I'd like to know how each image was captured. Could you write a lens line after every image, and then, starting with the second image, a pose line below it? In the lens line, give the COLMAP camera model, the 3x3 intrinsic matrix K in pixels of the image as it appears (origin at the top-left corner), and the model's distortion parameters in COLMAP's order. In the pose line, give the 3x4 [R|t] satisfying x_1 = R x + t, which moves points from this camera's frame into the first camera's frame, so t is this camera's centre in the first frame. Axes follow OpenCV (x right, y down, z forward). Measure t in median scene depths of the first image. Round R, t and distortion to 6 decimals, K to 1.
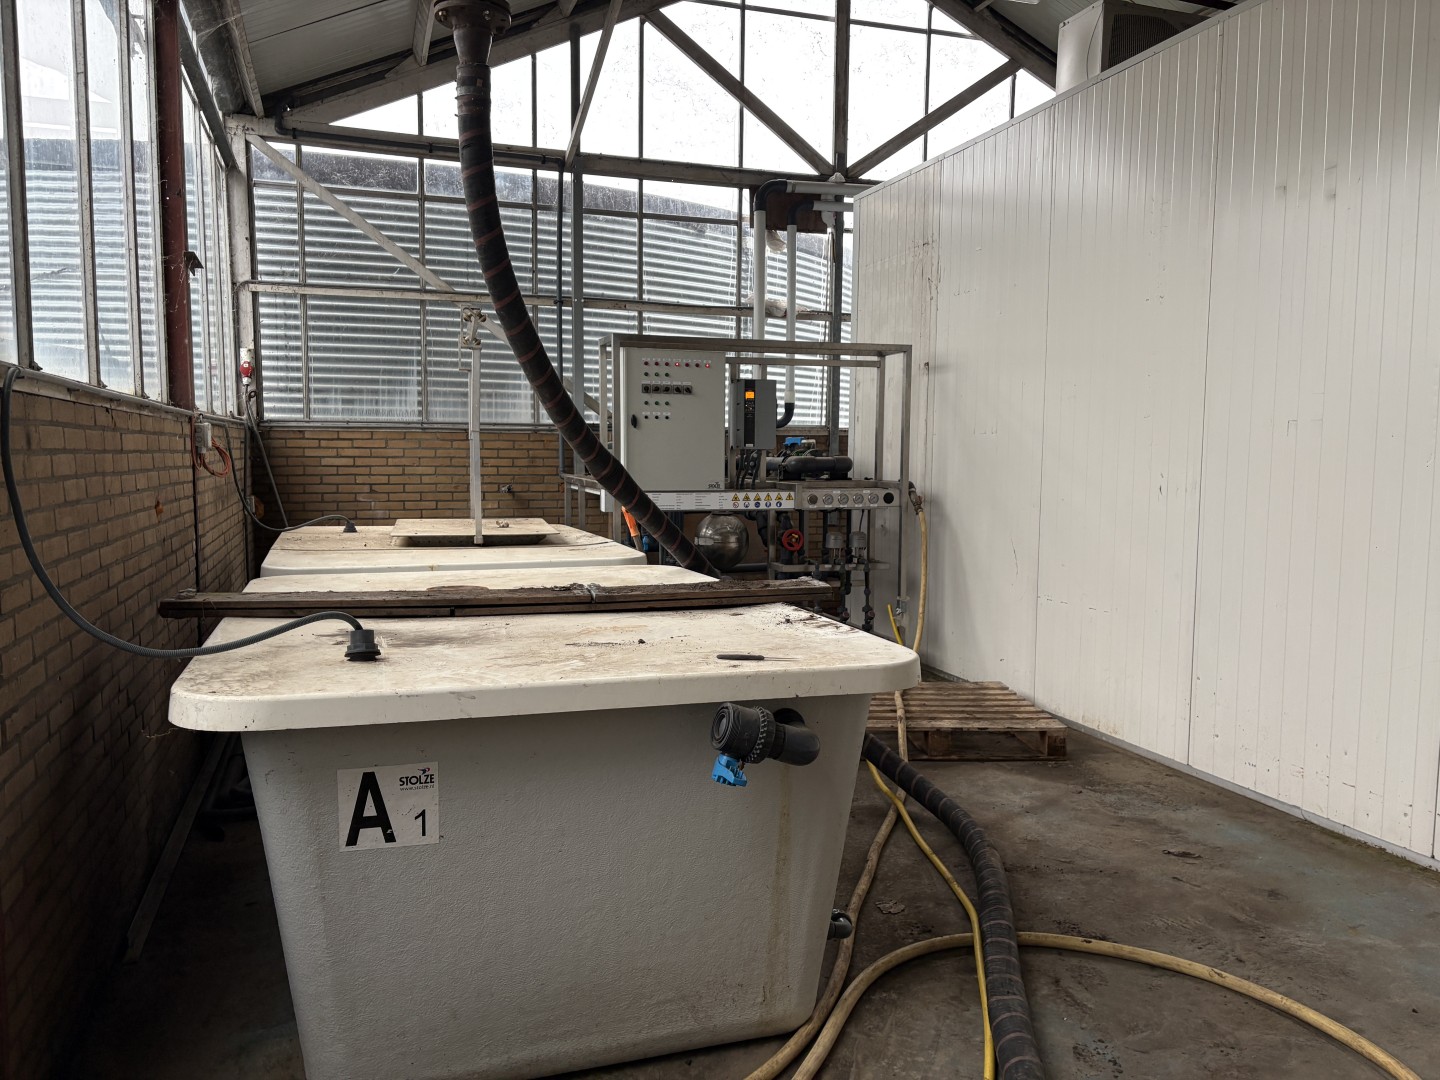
lens RADIAL K [[1094.4, 0, 720.0], [0, 1094.4, 540.0], [0, 0, 1]] dist [-0.004695, 0.002295]
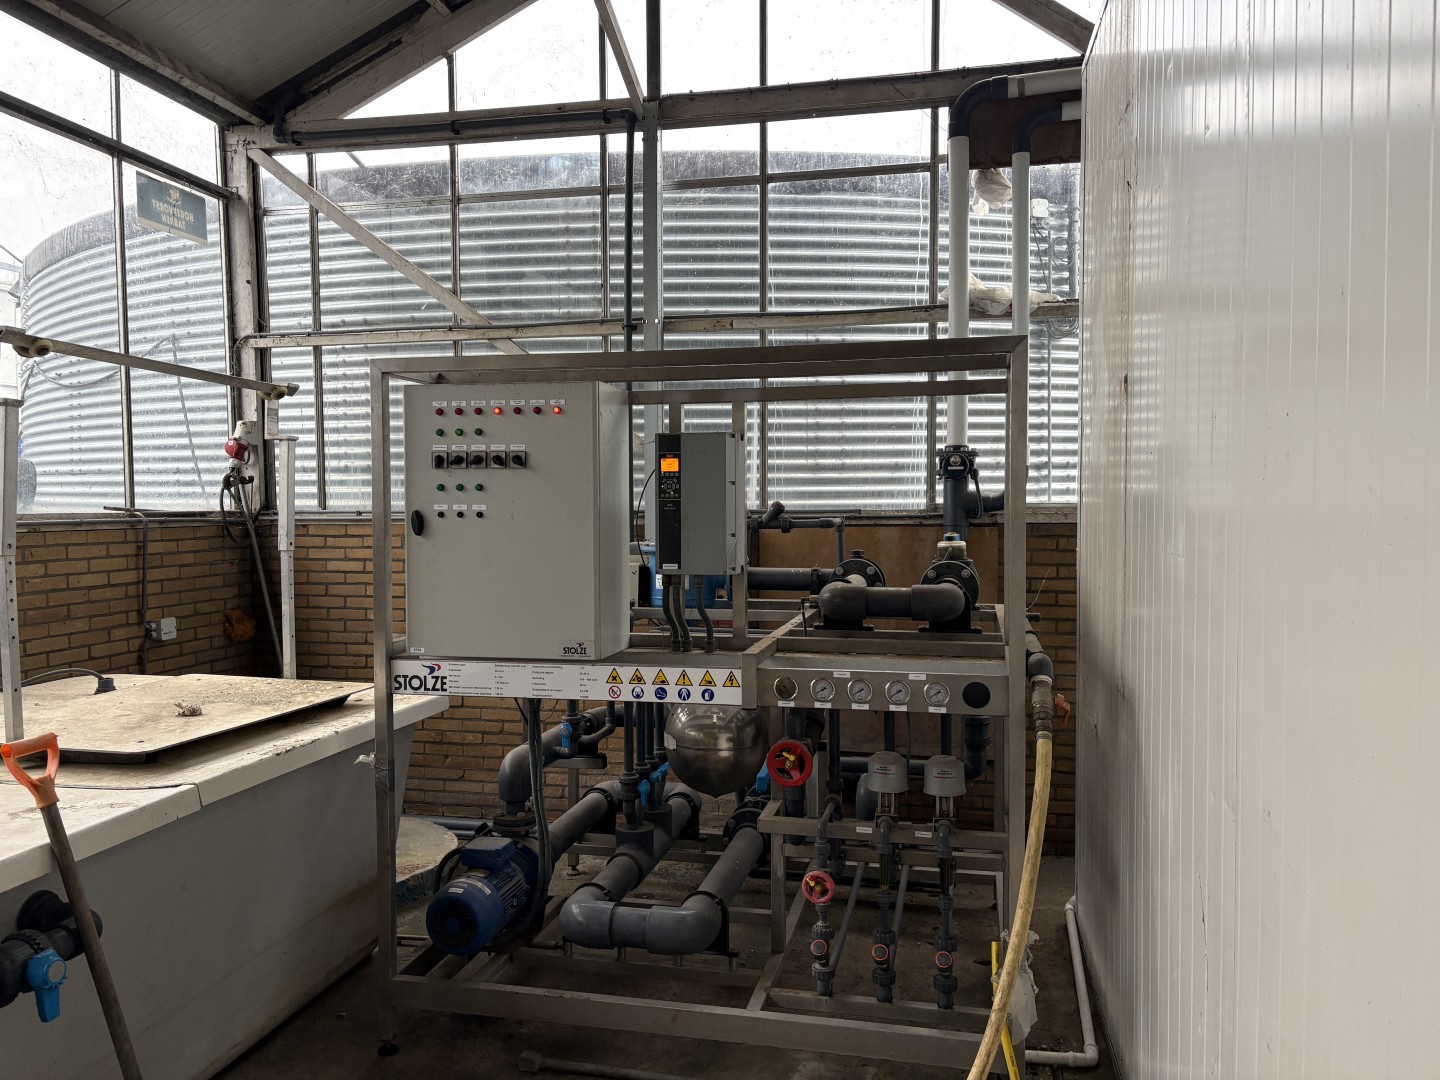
lens RADIAL K [[1082.2, 0, 720.0], [0, 1082.2, 540.0], [0, 0, 1]] dist [0.006891, -0.000292]
pose [[0.847963, 0.008677, -0.529984, 0.266201], [-0.038229, 0.998263, -0.044822, -0.068519], [0.528675, 0.058268, 0.846822, 0.529278]]
